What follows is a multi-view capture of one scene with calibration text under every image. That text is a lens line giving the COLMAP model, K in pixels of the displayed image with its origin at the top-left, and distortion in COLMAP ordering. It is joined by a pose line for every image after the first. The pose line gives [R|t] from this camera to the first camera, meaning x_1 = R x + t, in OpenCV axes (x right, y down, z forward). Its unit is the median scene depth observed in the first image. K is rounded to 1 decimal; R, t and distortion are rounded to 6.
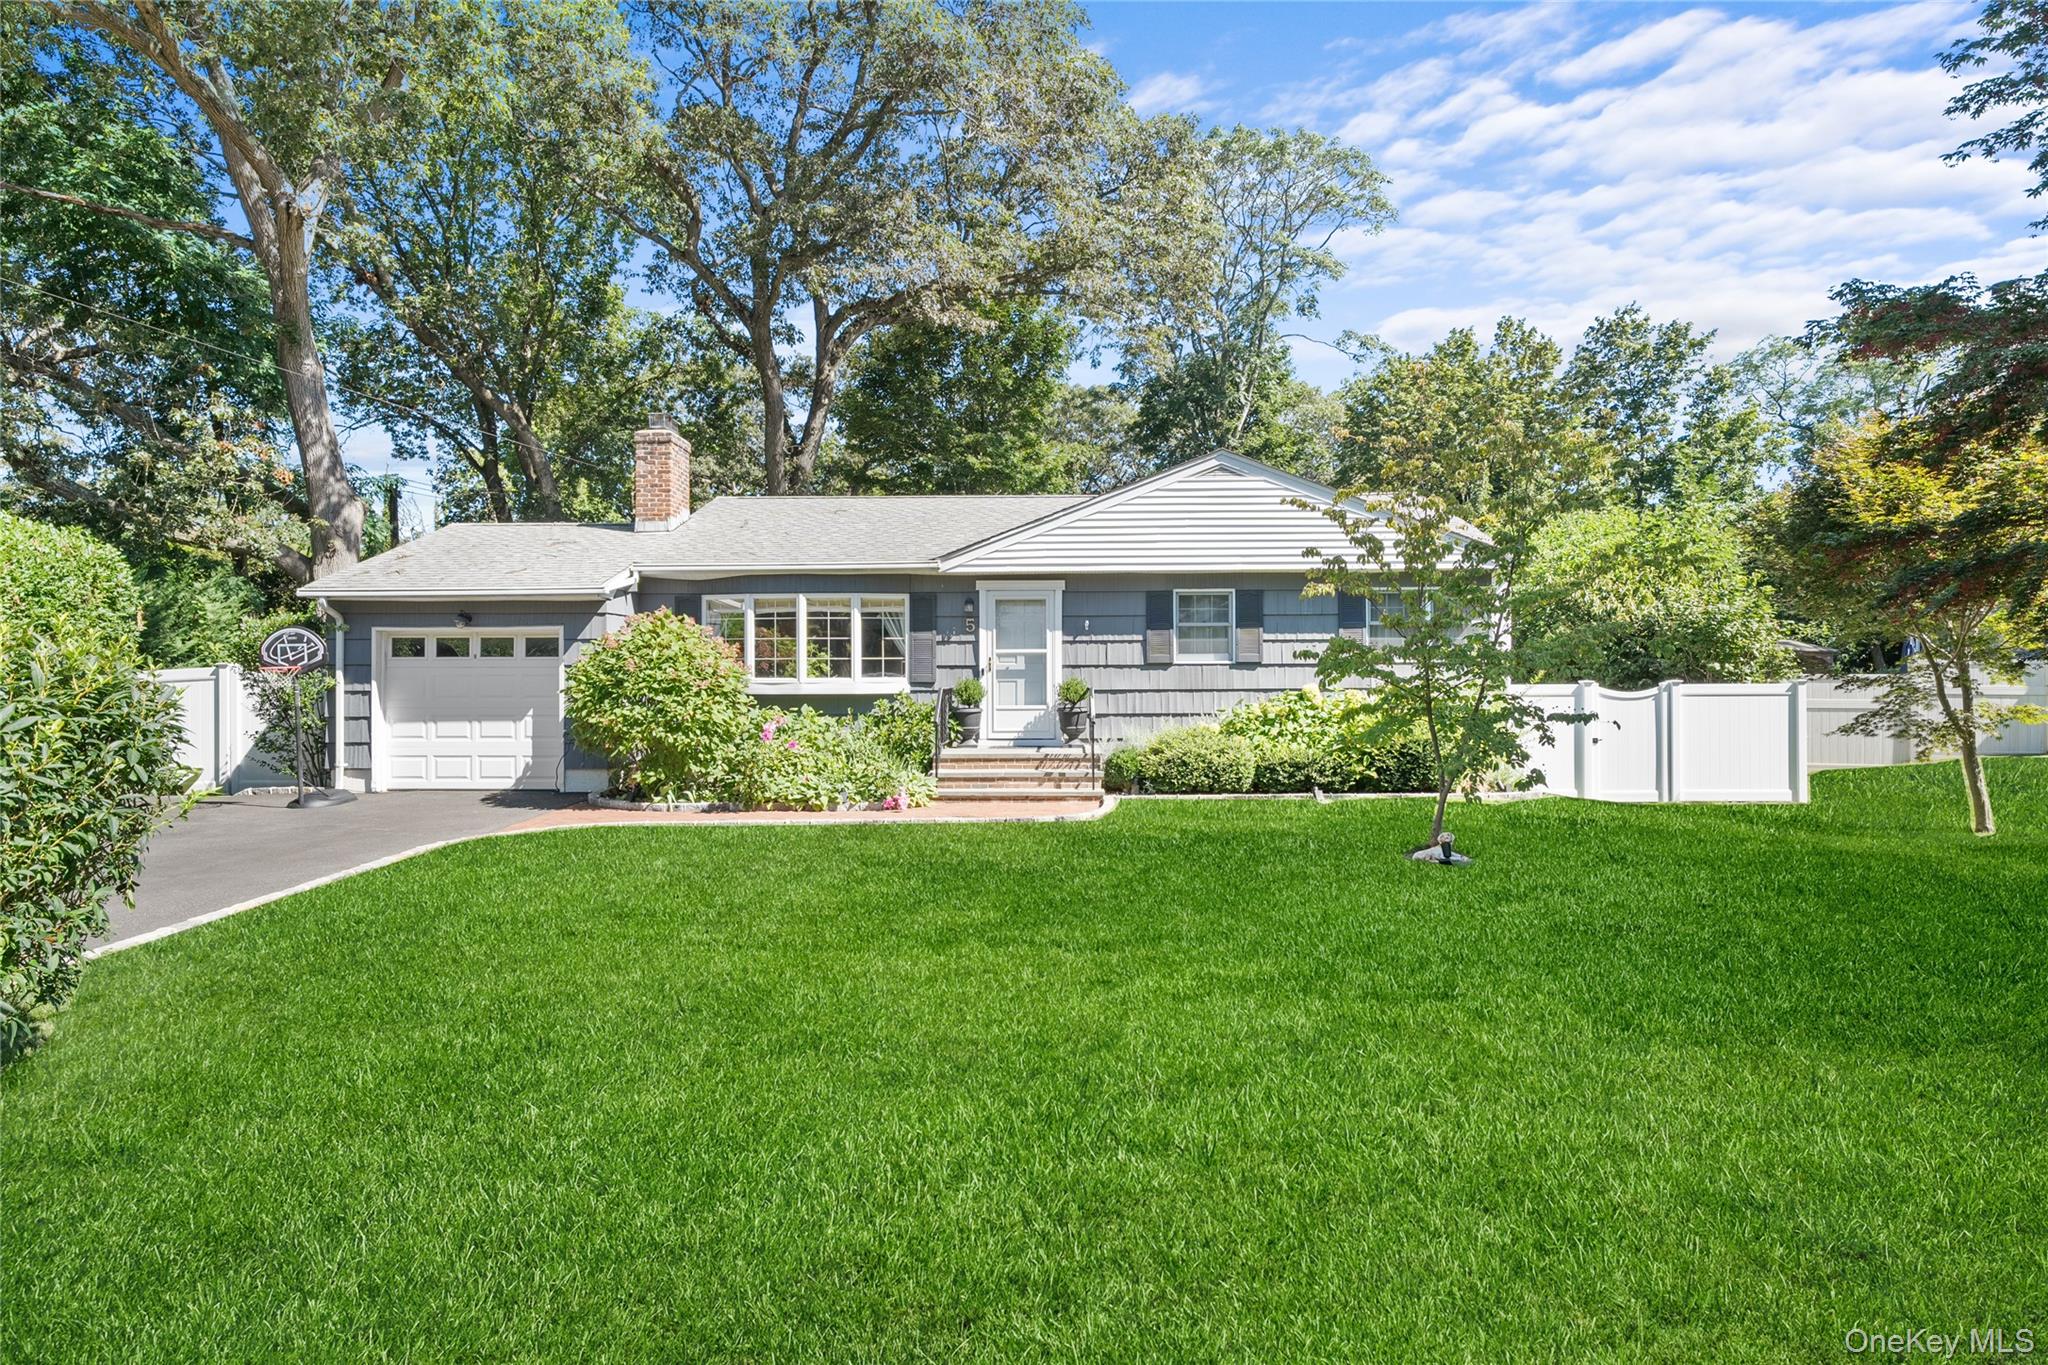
lens RADIAL K [[1077.3, 0, 1026.4], [0, 1077.3, 687.8], [0, 0, 1]] dist [-0.001181, -0.000522]
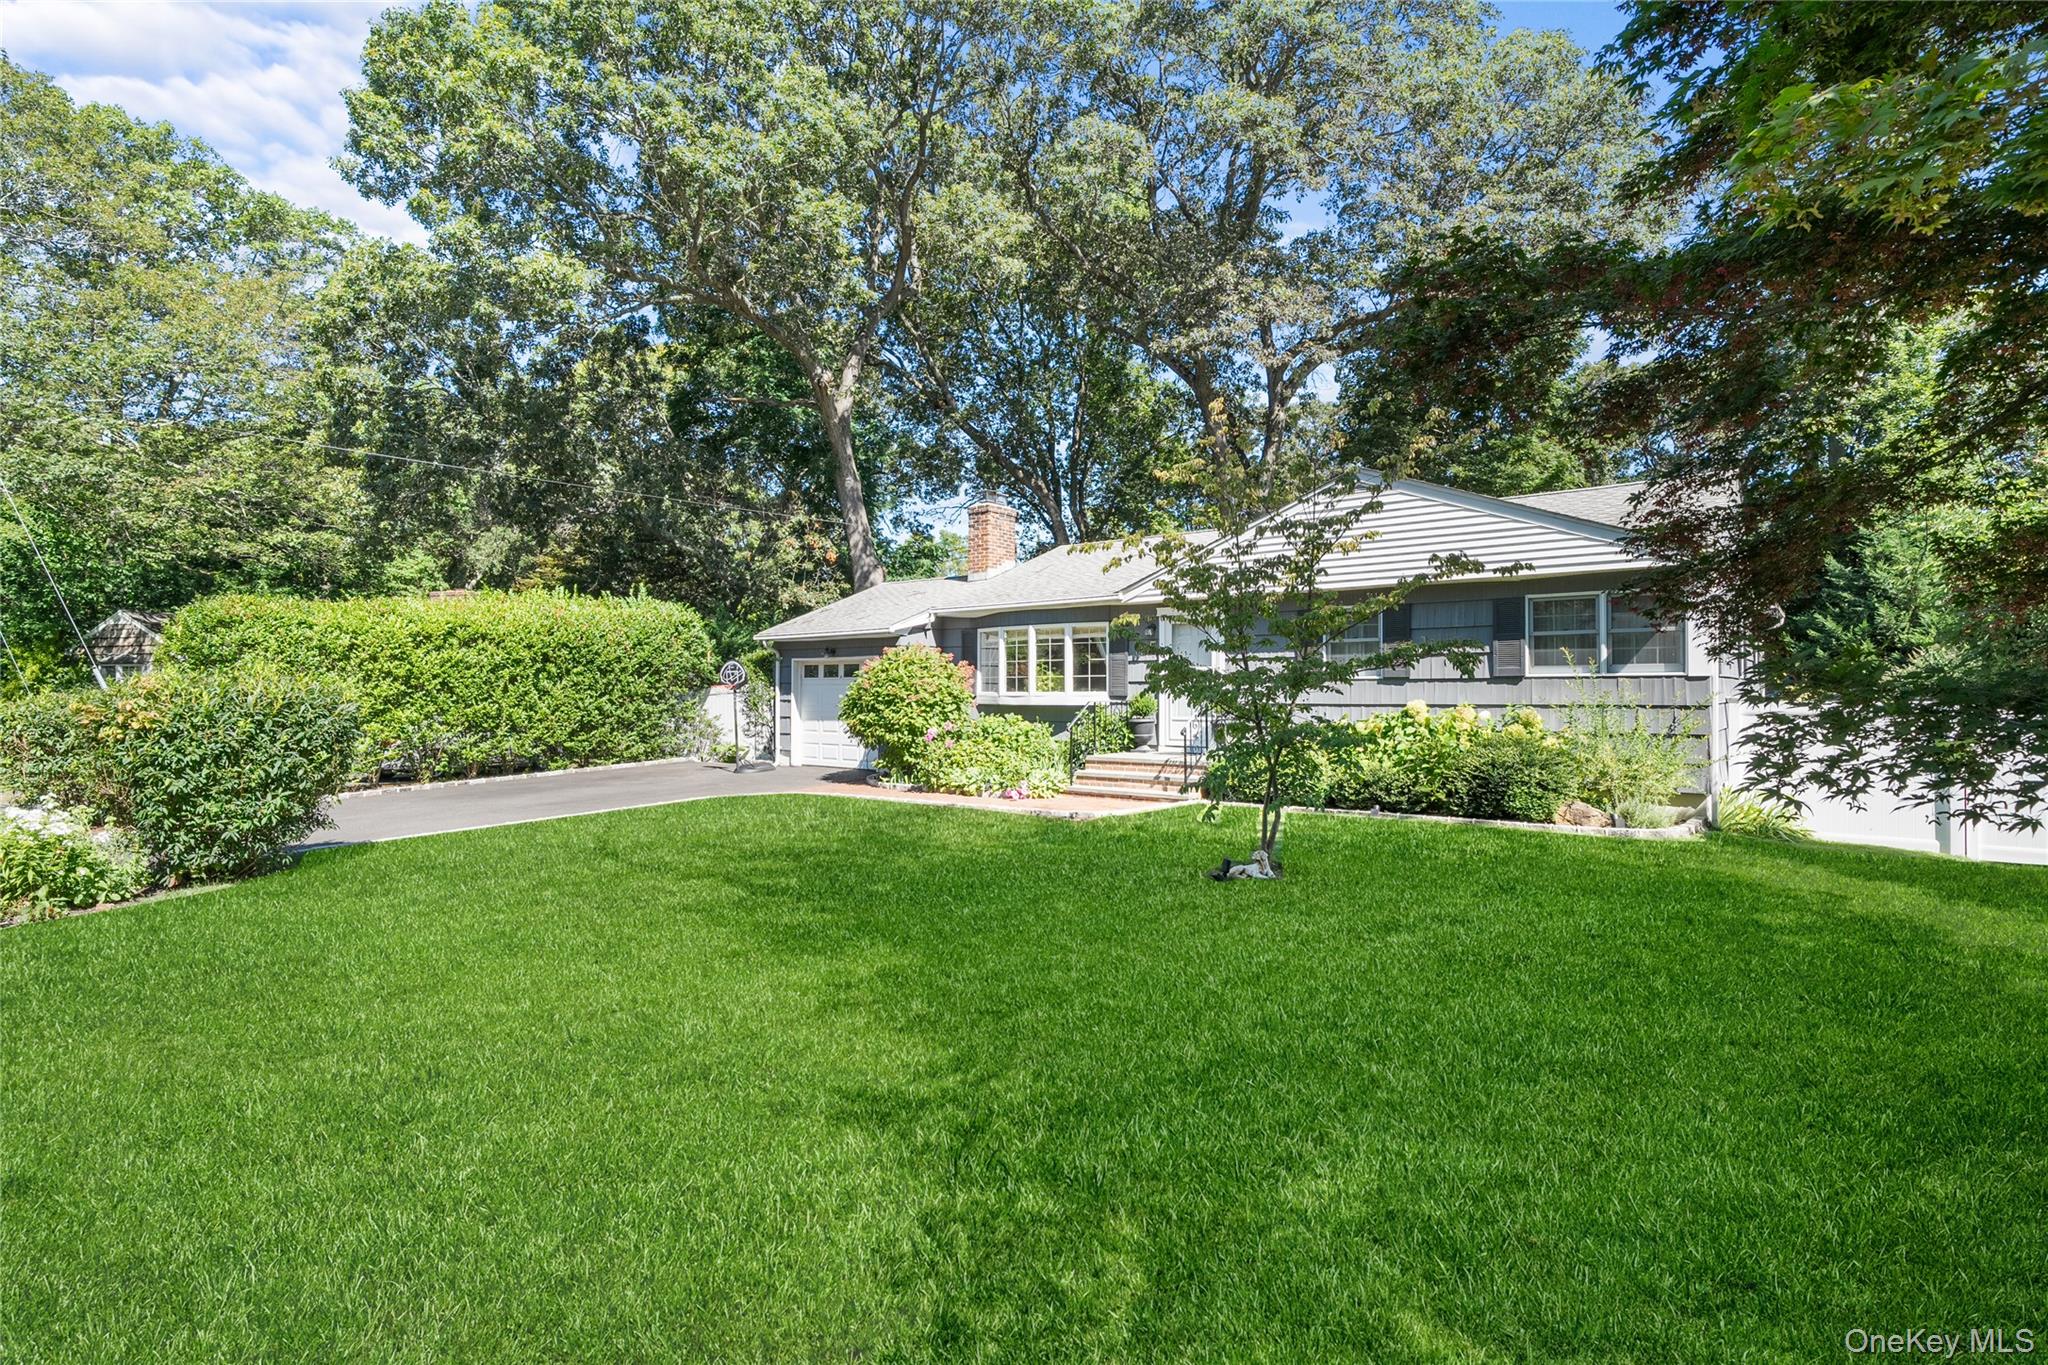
lens RADIAL K [[986.6, 0, 1024.1], [0, 986.6, 683.6], [0, 0, 1]] dist [-0.010774, -0.000648]
pose [[0.797566, -0.002215, -0.603228, 0.480586], [-0.004438, 0.999945, -0.009540, -0.007969], [0.603216, 0.010286, 0.797512, 0.074730]]
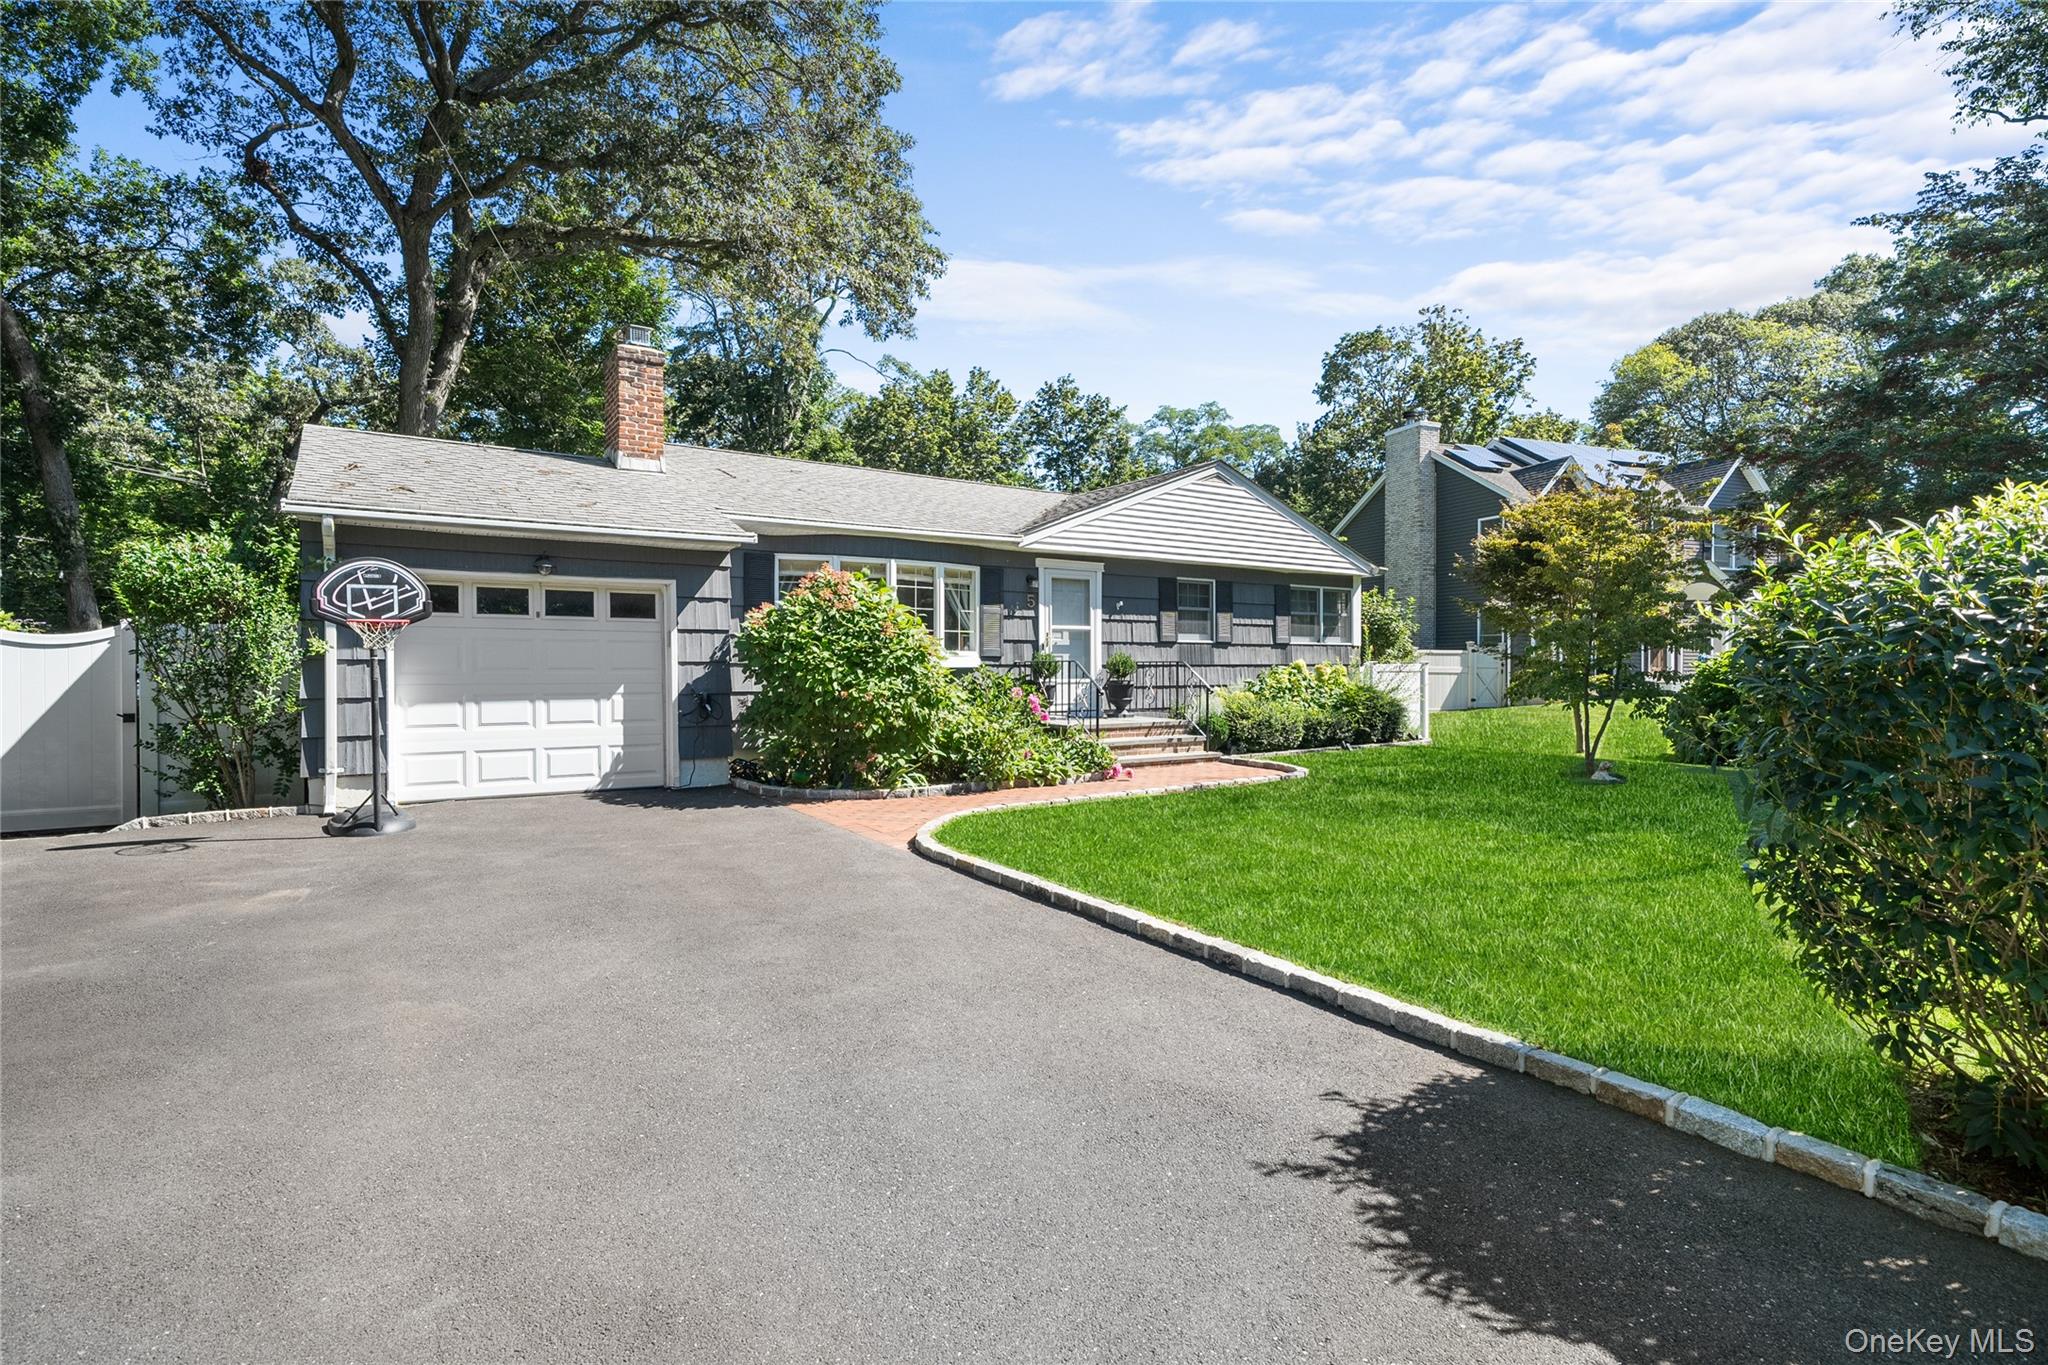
lens RADIAL K [[986.6, 0, 1021.9], [0, 986.6, 682.0], [0, 0, 1]] dist [-0.010774, -0.000648]
pose [[0.813899, -0.004832, 0.580986, -0.610487], [0.001542, 0.999980, 0.006156, 0.013272], [-0.581004, -0.004115, 0.813890, 0.245130]]
